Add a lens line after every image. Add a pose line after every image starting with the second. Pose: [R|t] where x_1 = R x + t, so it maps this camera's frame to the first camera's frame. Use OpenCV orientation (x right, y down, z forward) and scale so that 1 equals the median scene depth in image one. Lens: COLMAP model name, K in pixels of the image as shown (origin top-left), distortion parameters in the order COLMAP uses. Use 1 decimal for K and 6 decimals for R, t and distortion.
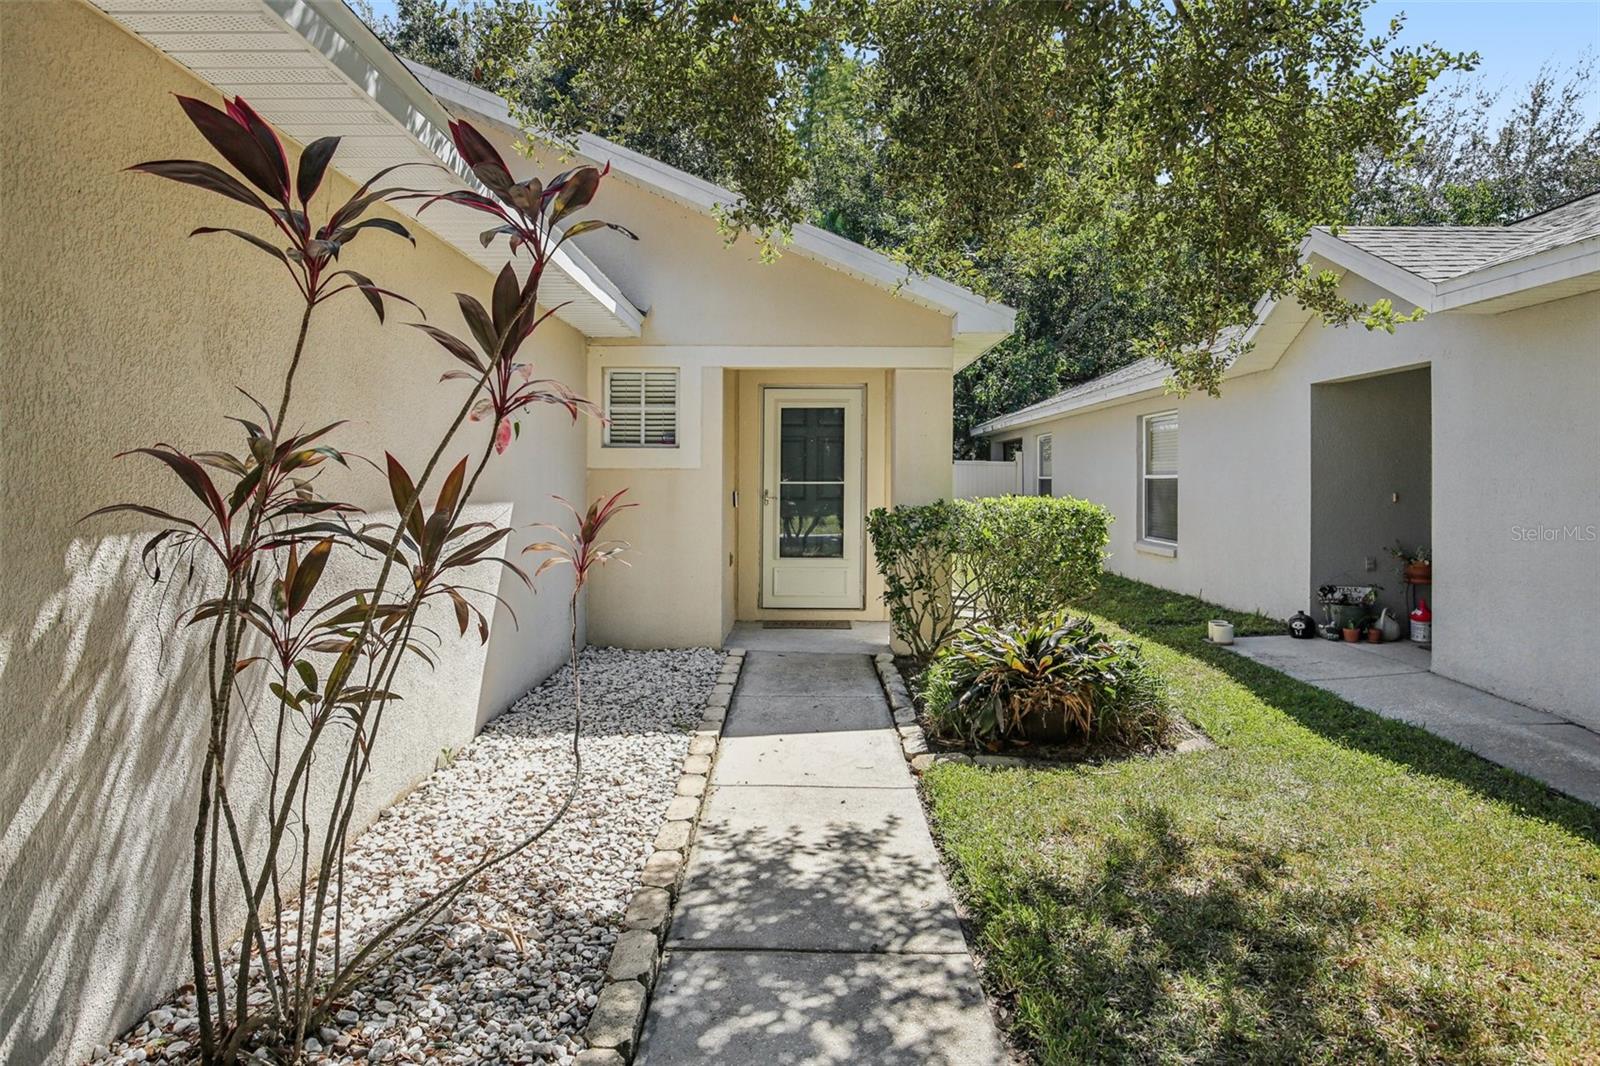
lens RADIAL K [[916.9, 0, 796.9], [0, 916.9, 532.9], [0, 0, 1]] dist [0.030311, 0.001137]
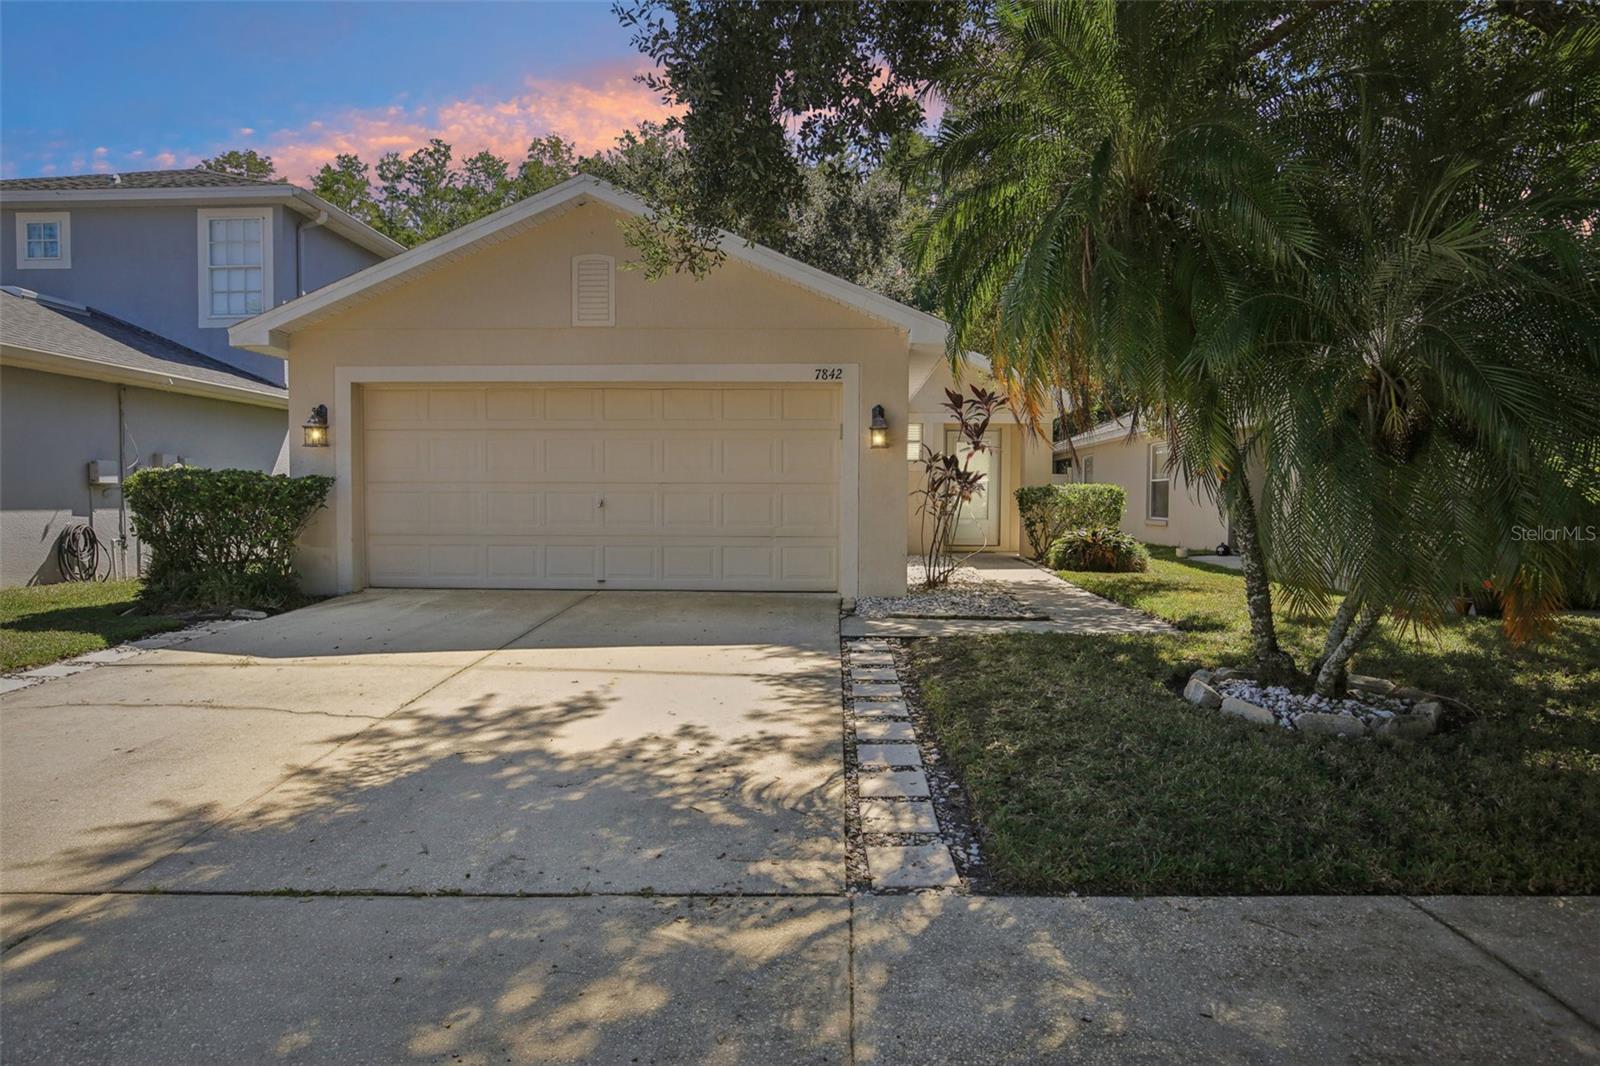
lens RADIAL K [[916.9, 0, 801.5], [0, 916.9, 531.7], [0, 0, 1]] dist [0.030311, 0.001137]
pose [[0.999611, 0.004588, -0.027498, -0.390302], [-0.005250, 0.999697, -0.024038, 0.139298], [0.027379, 0.024174, 0.999333, -1.274007]]
